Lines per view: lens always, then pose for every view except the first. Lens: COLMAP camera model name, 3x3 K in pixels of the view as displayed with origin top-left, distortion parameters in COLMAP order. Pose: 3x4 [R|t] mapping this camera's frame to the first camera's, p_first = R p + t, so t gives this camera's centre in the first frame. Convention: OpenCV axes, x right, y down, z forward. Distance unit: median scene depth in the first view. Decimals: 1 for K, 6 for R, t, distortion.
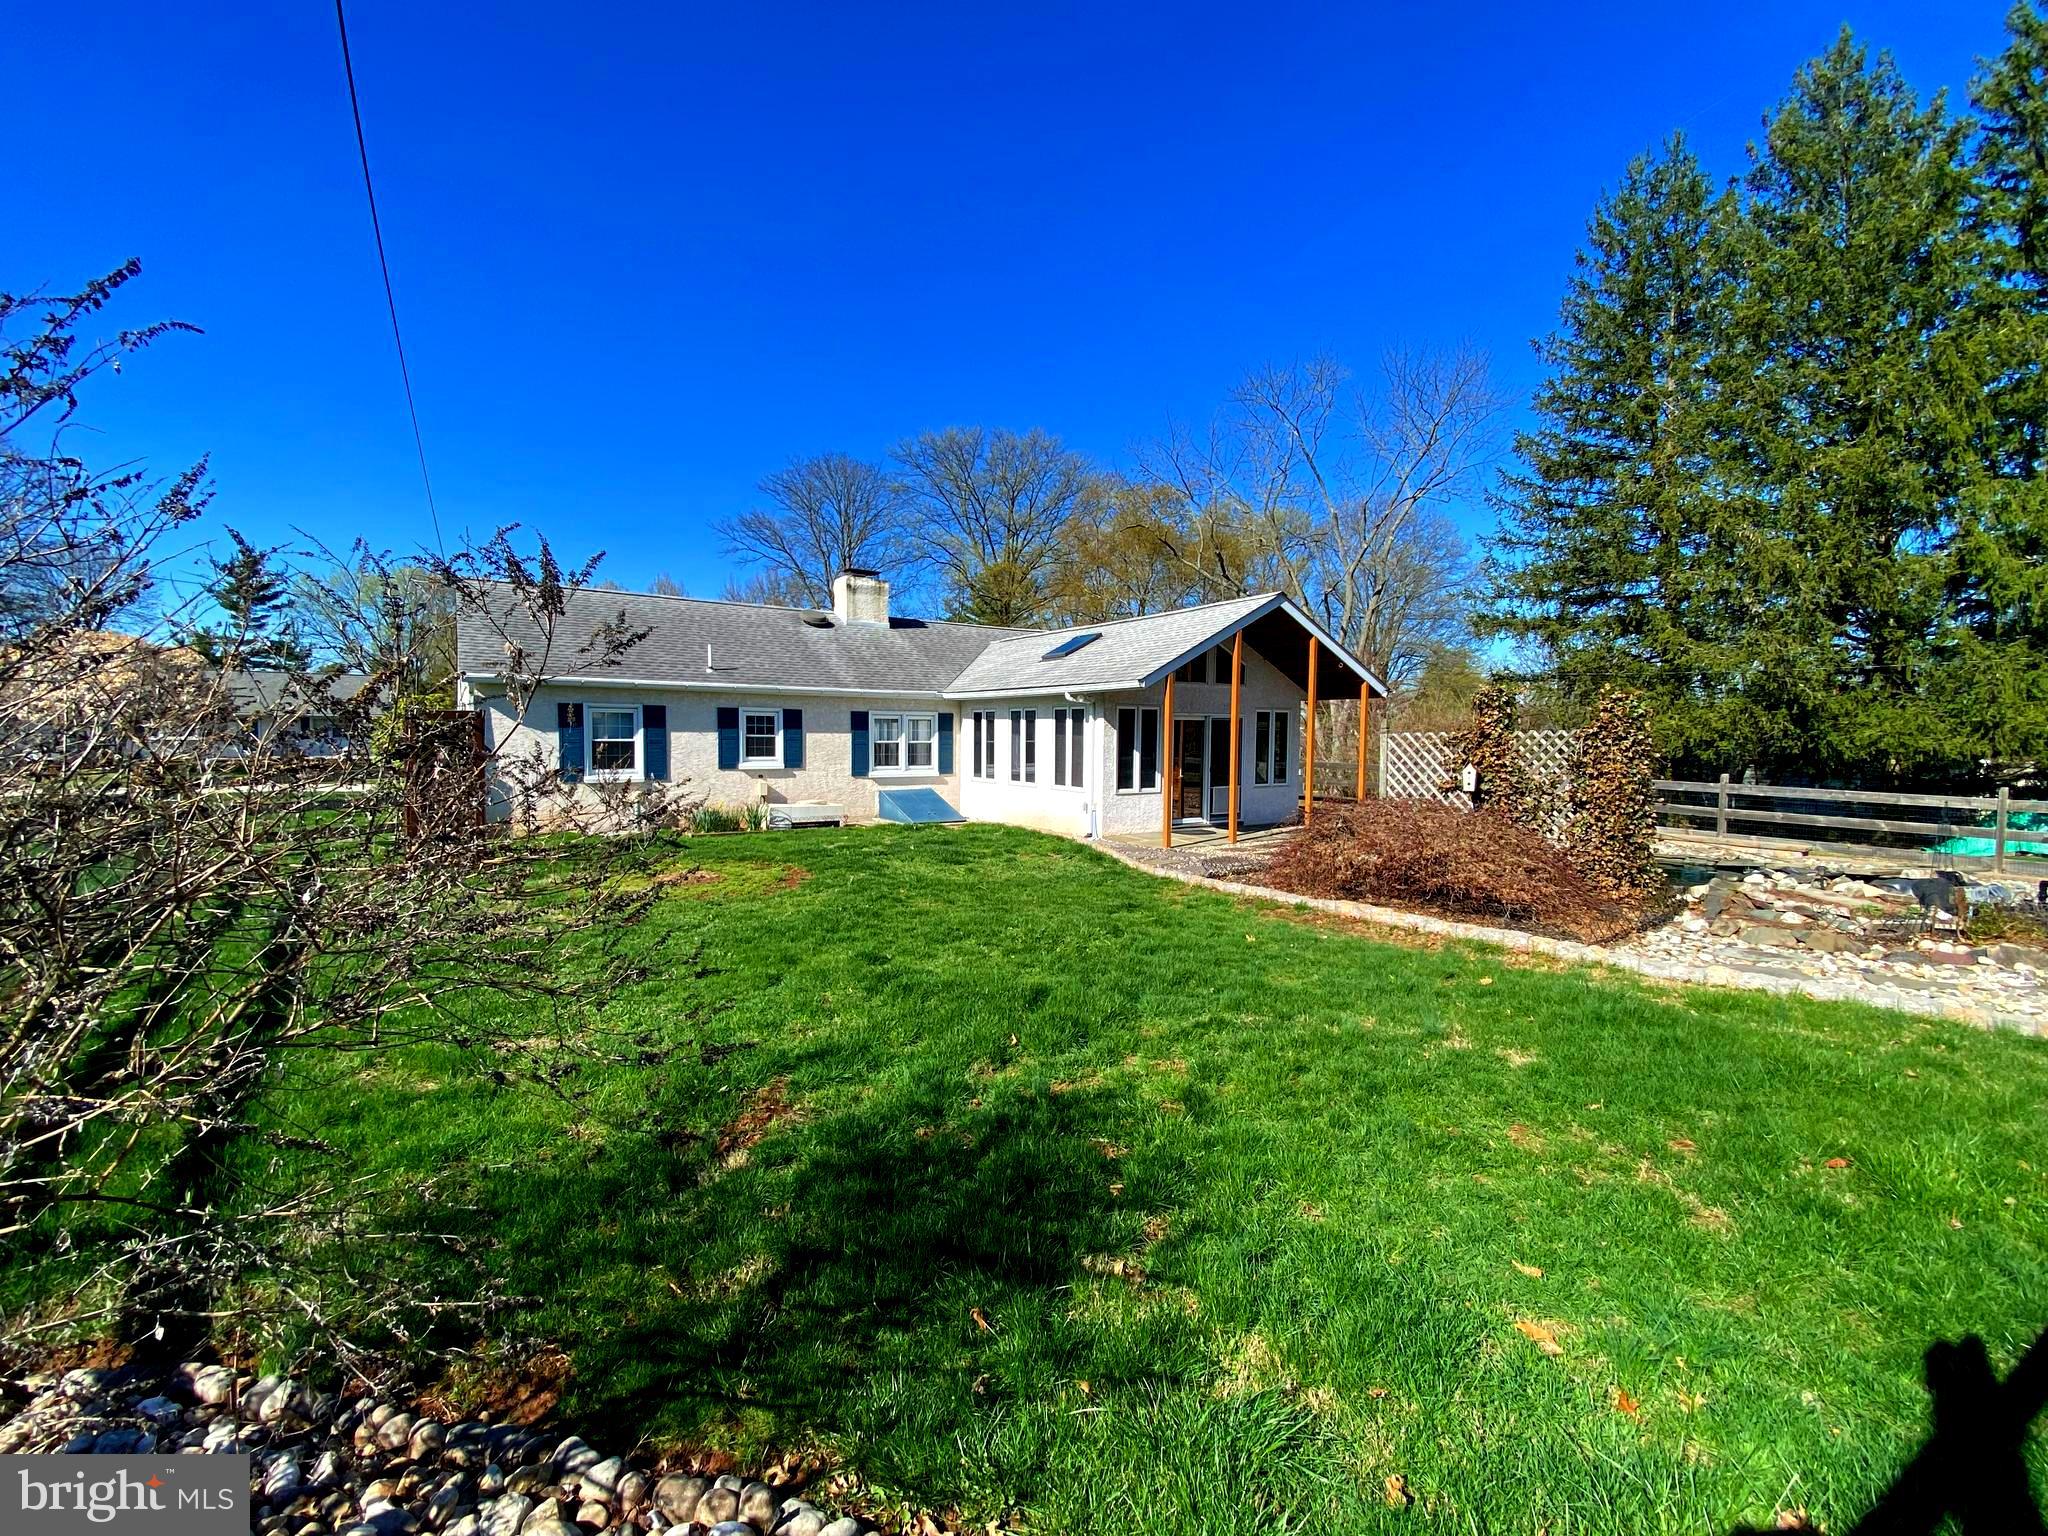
lens RADIAL K [[814.4, 0, 1019.2], [0, 814.4, 761.1], [0, 0, 1]] dist [-0.001484, -0.000246]
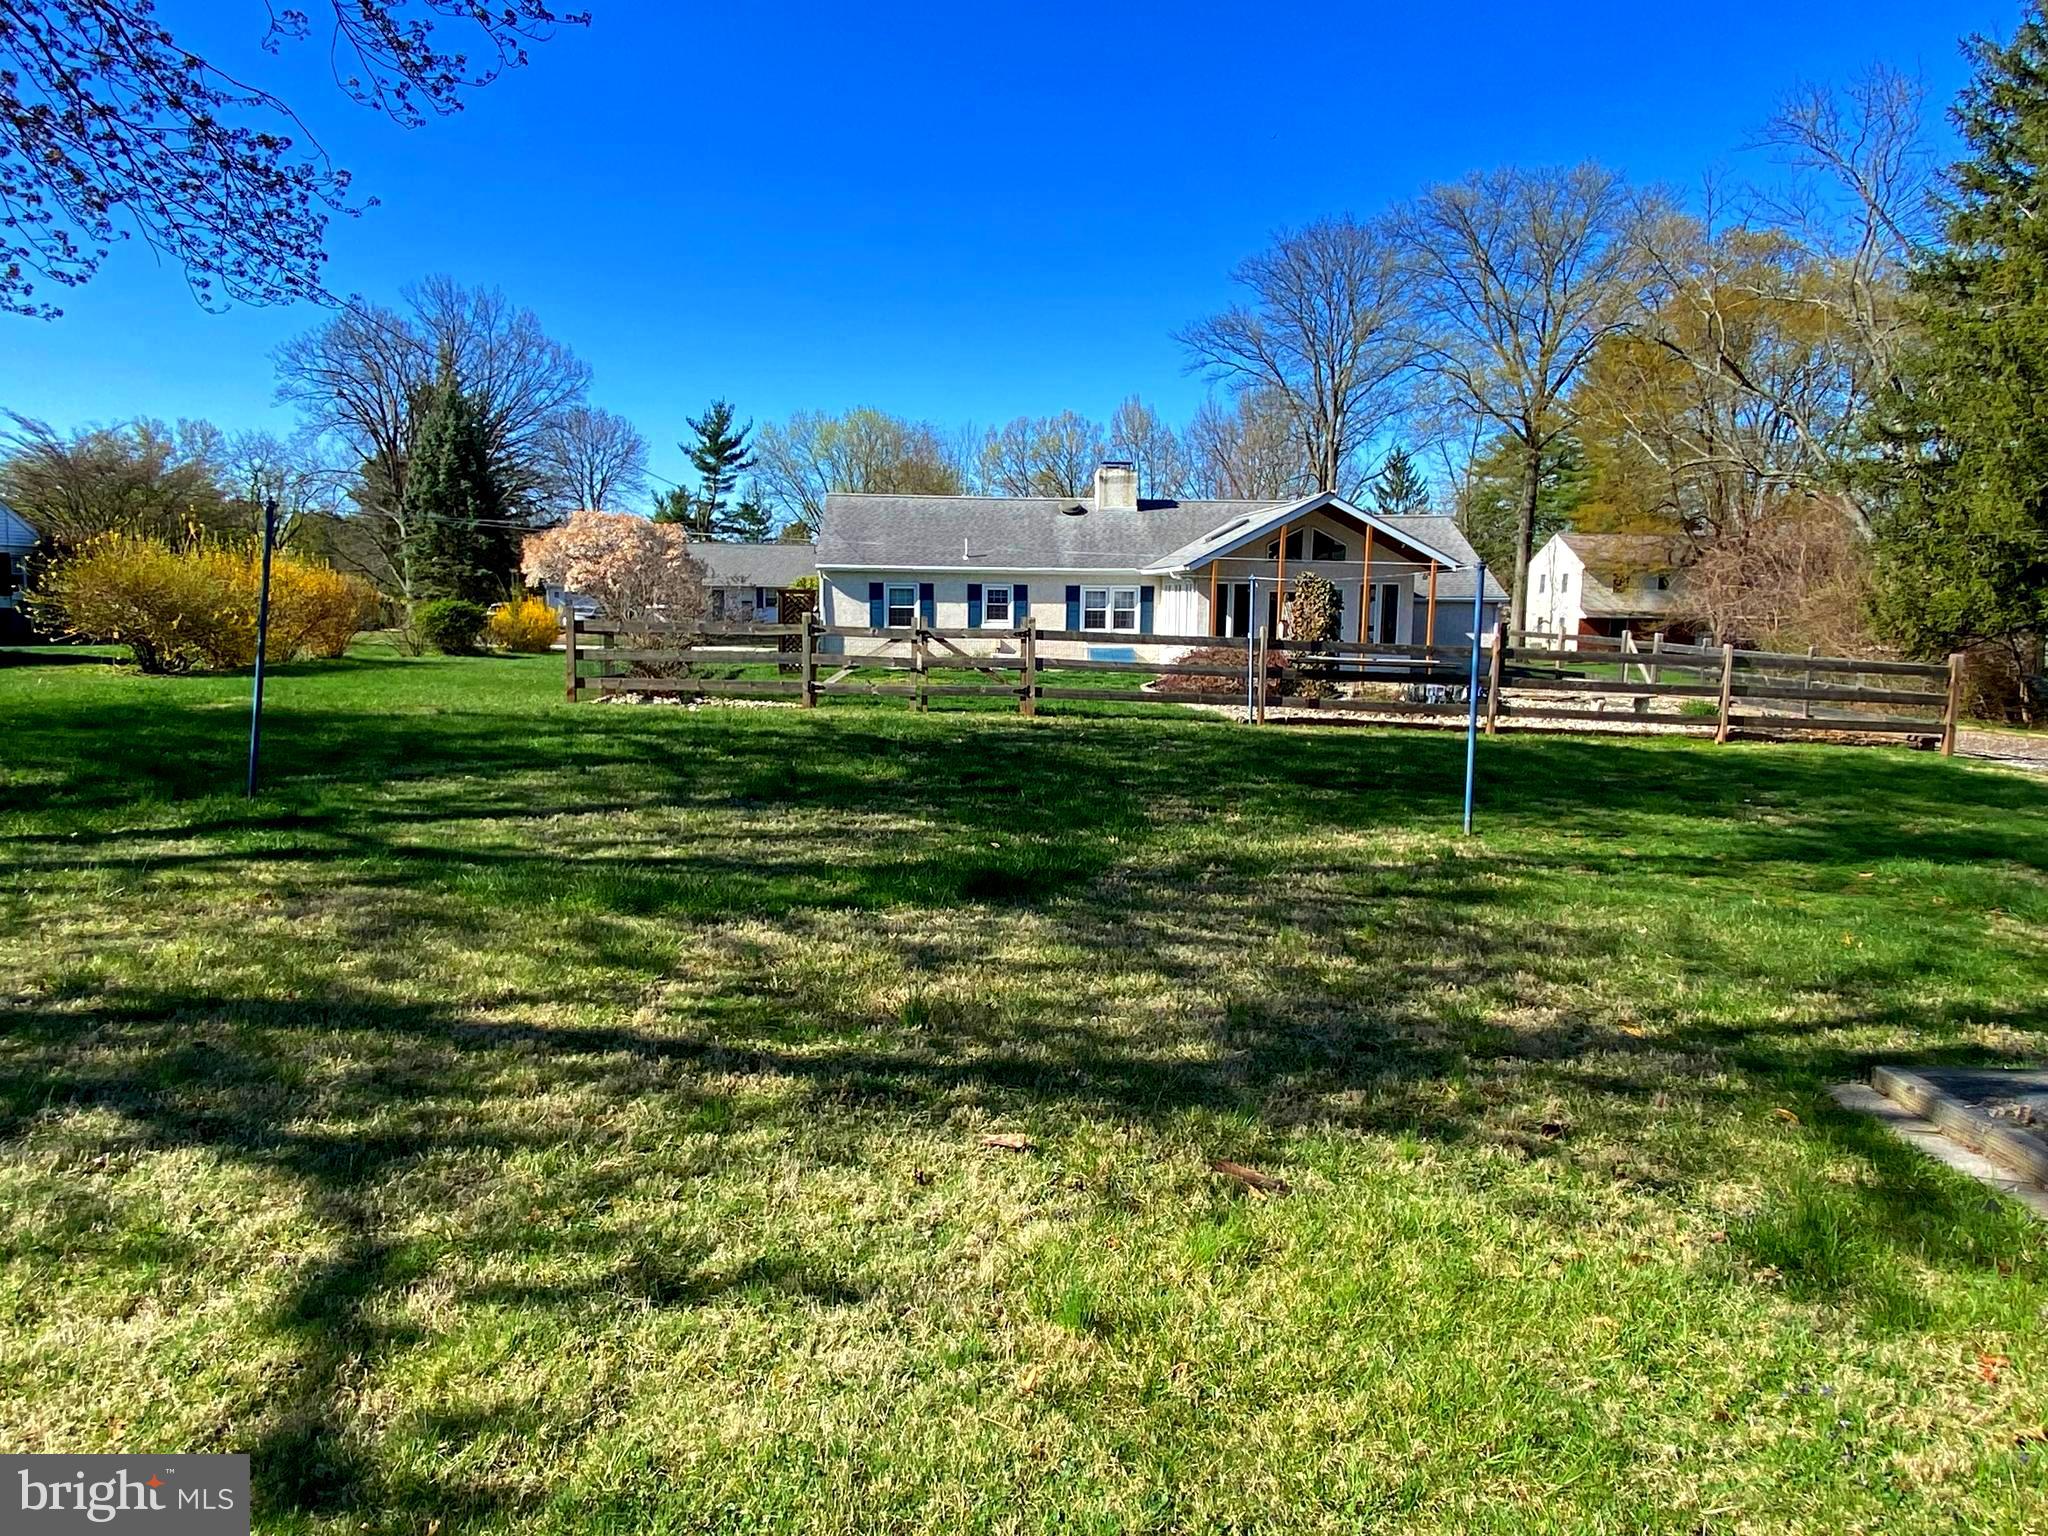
lens RADIAL K [[1408.2, 0, 1024.0], [0, 1408.2, 768.0], [0, 0, 1]] dist [0.000602, 0.000289]
pose [[0.855091, 0.058850, -0.515127, 0.896805], [-0.018222, 0.996335, 0.083576, 0.041091], [0.518158, -0.062079, 0.853029, -0.957399]]
